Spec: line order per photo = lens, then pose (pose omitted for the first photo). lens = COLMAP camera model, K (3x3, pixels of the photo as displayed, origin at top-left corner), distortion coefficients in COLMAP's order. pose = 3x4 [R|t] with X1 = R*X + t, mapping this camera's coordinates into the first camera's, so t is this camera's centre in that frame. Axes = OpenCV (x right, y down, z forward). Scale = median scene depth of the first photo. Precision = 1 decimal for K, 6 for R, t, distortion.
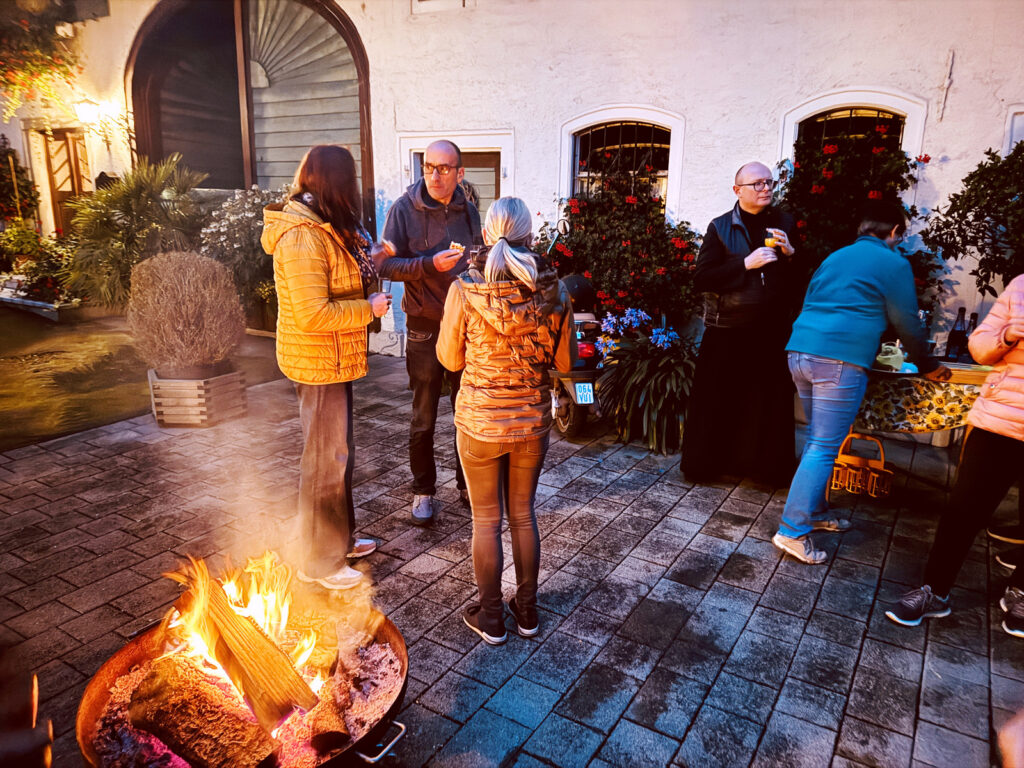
lens RADIAL K [[728.5, 0, 510.5], [0, 728.5, 383.7], [0, 0, 1]] dist [0.051785, -0.059635]
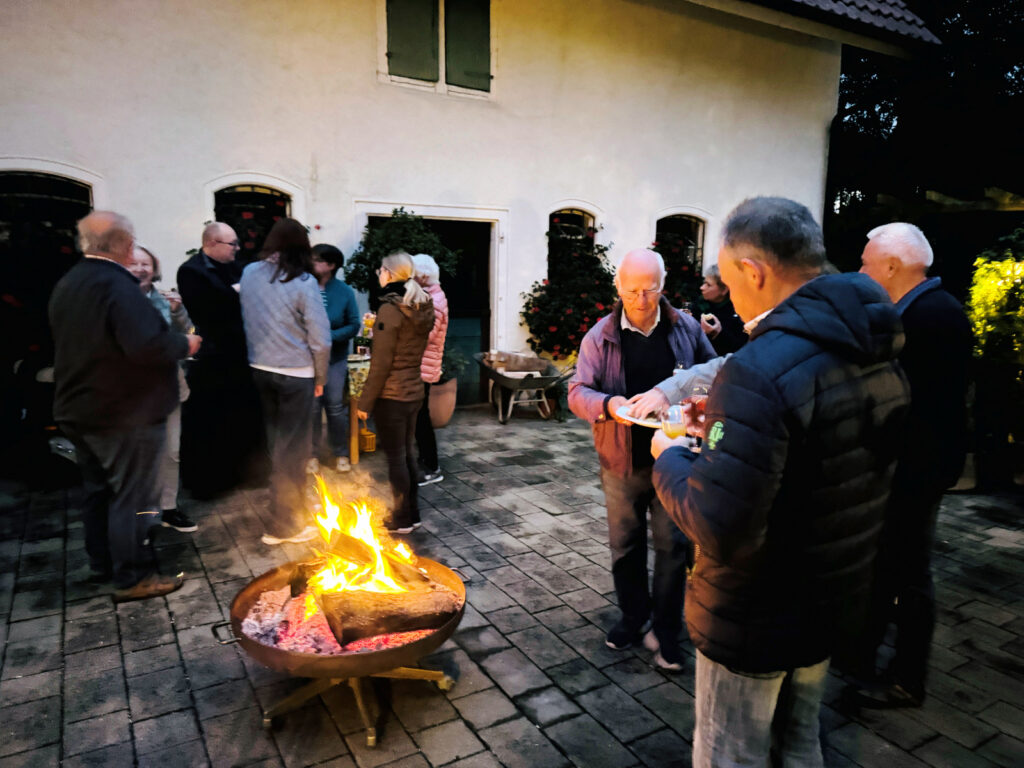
lens RADIAL K [[728.5, 0, 510.5], [0, 728.5, 383.7], [0, 0, 1]] dist [0.051785, -0.059635]
pose [[0.462262, -0.149784, 0.874002, -0.552342], [0.207387, 0.976558, 0.057672, -0.003964], [-0.862151, 0.154597, 0.482488, 0.012049]]
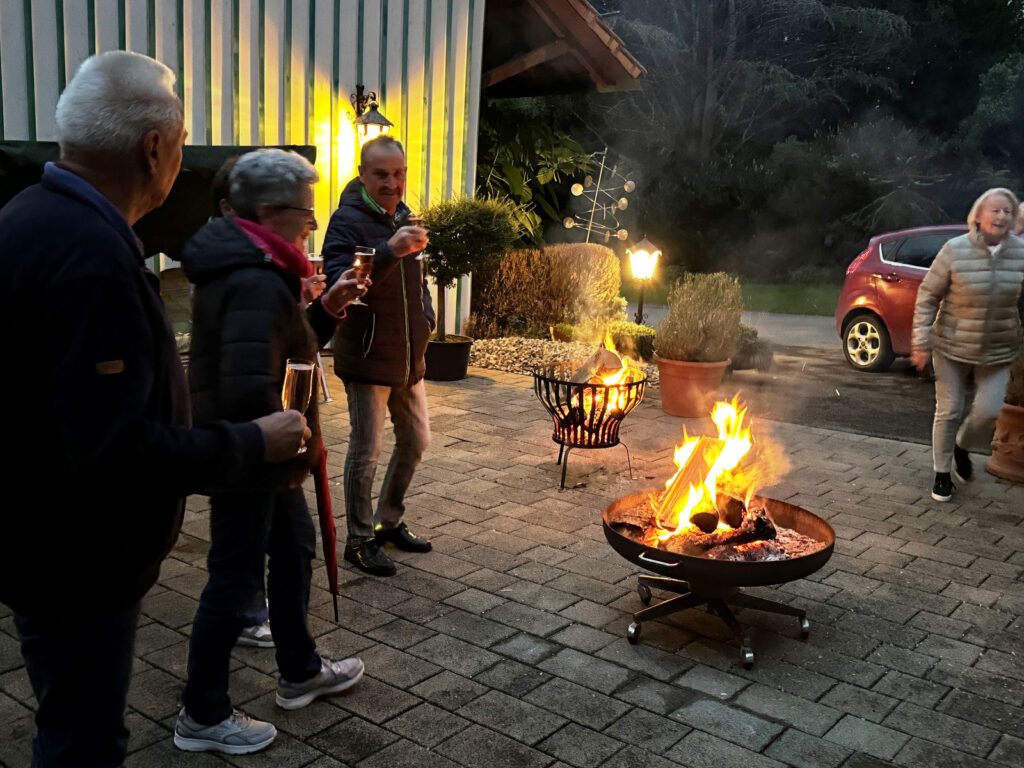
lens RADIAL K [[1060.7, 0, 509.7], [0, 1060.7, 389.5], [0, 0, 1]] dist [0.185731, -0.401476]
pose [[-0.114919, 0.174613, -0.977908, 0.656799], [-0.282516, 0.938033, 0.200693, -0.053241], [0.952354, 0.299338, -0.058467, 0.277119]]
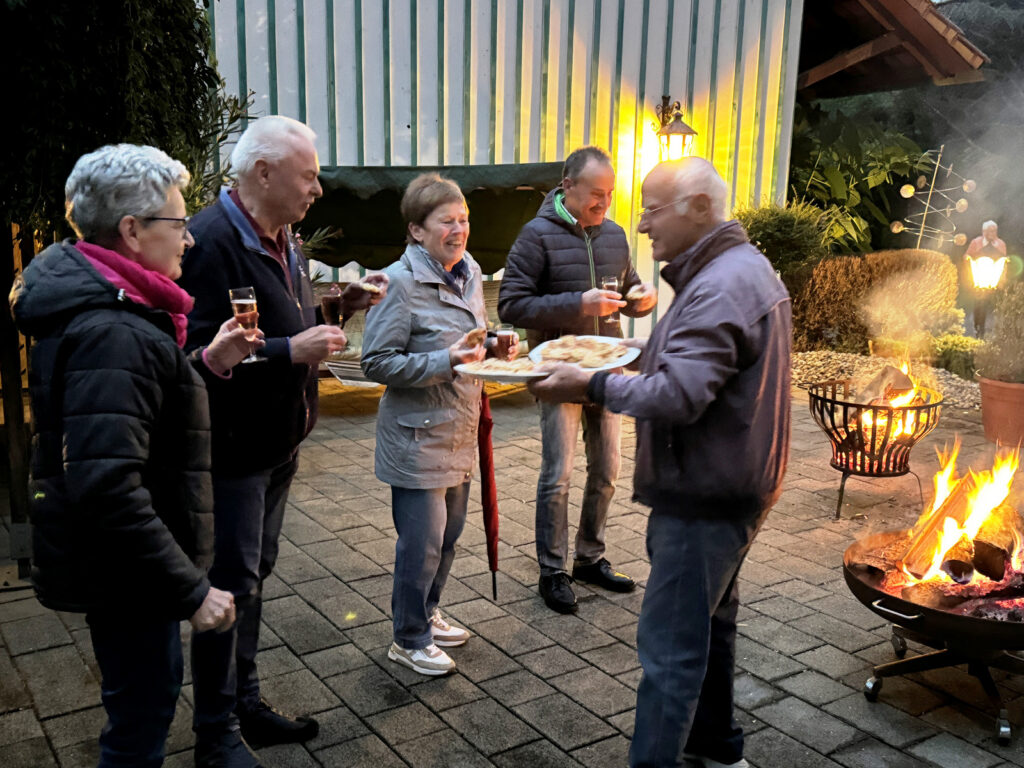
lens RADIAL K [[1064.3, 0, 509.5], [0, 1064.3, 377.7], [0, 0, 1]] dist [0.147942, -0.284985]
pose [[-0.421942, 0.148000, -0.894461, 0.611372], [-0.235922, 0.934673, 0.265945, -0.076285], [0.875389, 0.323237, -0.359462, 0.353778]]
